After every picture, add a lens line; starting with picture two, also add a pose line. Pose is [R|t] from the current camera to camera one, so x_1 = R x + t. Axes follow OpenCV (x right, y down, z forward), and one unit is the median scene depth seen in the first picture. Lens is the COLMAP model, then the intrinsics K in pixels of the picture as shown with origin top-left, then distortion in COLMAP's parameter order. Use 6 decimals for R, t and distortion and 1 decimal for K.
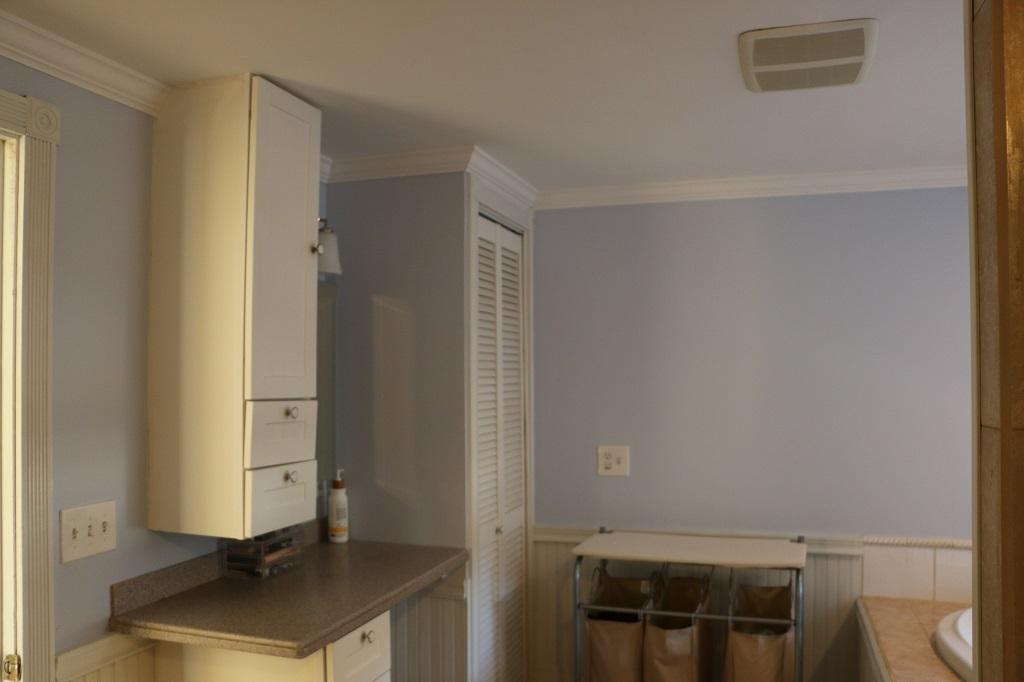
lens RADIAL K [[821.1, 0, 512.7], [0, 821.1, 340.4], [0, 0, 1]] dist [-0.106137, 0.046718]
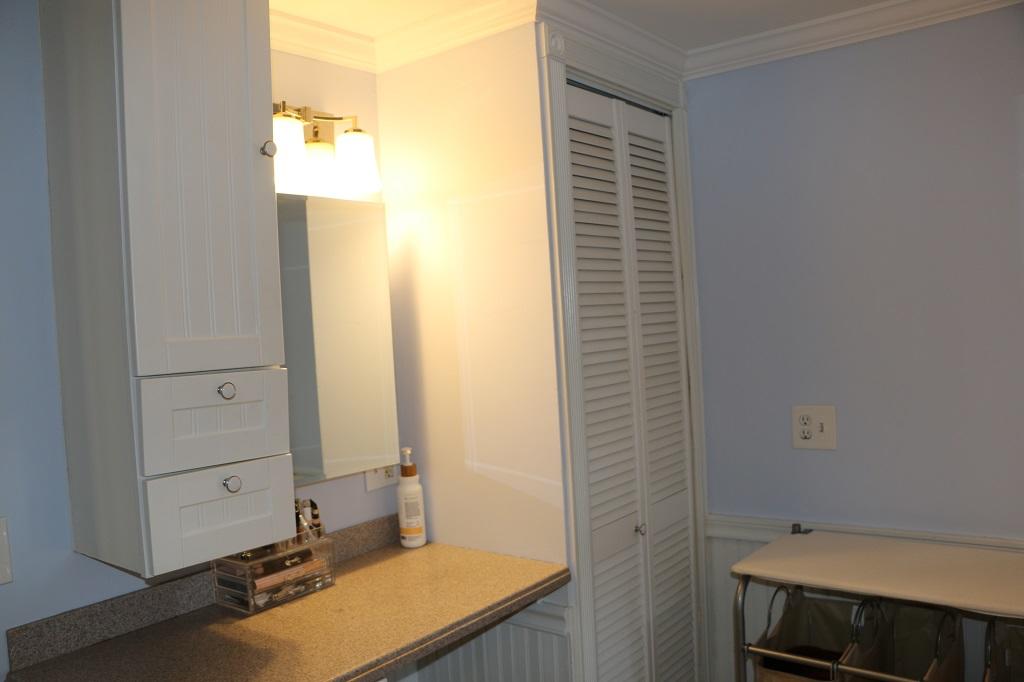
lens RADIAL K [[821.1, 0, 512.7], [0, 821.1, 345.9], [0, 0, 1]] dist [-0.106137, 0.046718]
pose [[0.939823, -0.045400, -0.338633, 0.138730], [0.072149, 0.995153, 0.066819, 0.017961], [0.333958, -0.087230, 0.938543, 0.329739]]
